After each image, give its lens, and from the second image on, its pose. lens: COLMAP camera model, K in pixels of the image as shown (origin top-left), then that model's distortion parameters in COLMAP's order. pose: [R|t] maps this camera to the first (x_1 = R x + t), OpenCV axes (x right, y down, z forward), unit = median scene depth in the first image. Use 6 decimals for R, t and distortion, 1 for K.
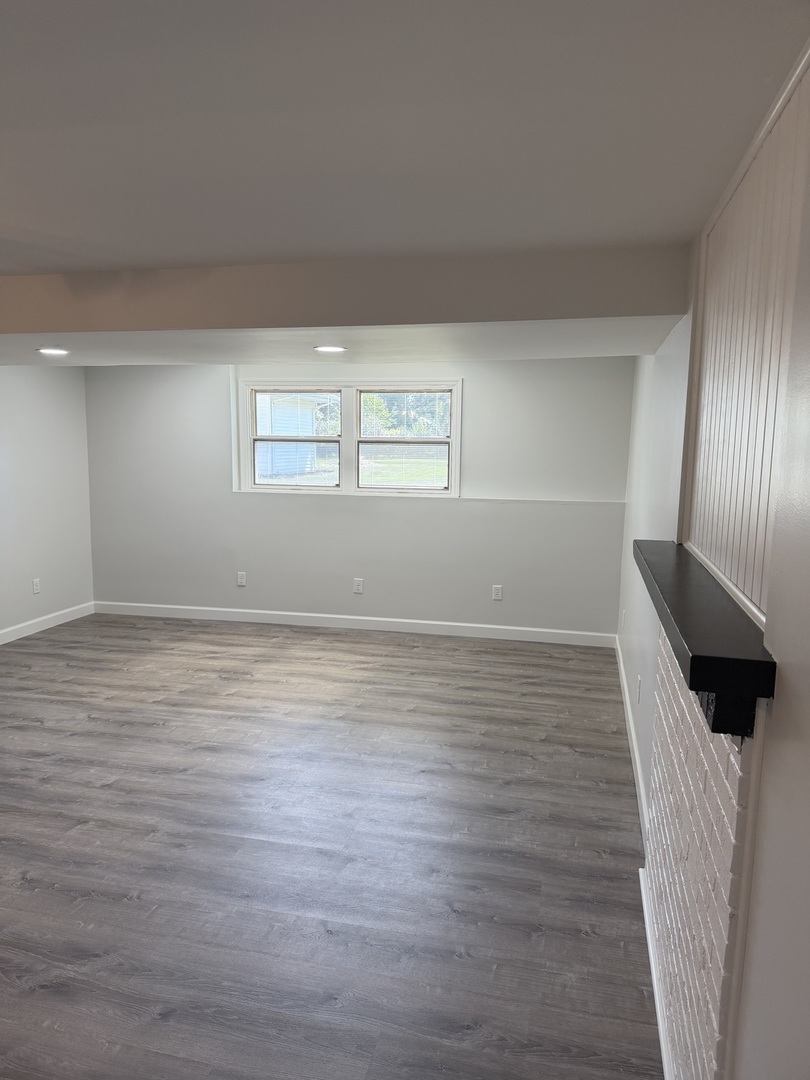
lens RADIAL K [[781.4, 0, 405.0], [0, 781.4, 540.0], [0, 0, 1]] dist [0.114437, -0.179624]
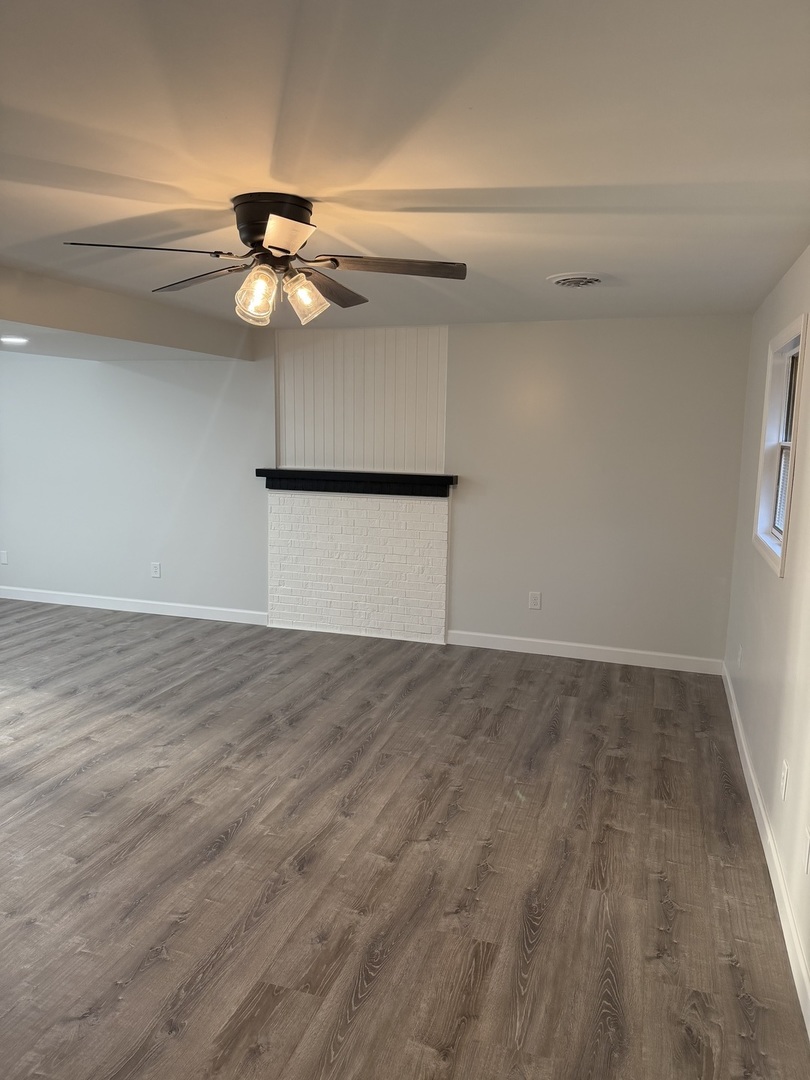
lens RADIAL K [[729.8, 0, 405.0], [0, 729.8, 540.0], [0, 0, 1]] dist [0.005402, -0.000593]
pose [[0.109766, -0.168983, 0.979488, -0.843322], [0.130062, 0.979411, 0.154394, -0.031709], [-0.985411, 0.110446, 0.129485, 0.205213]]
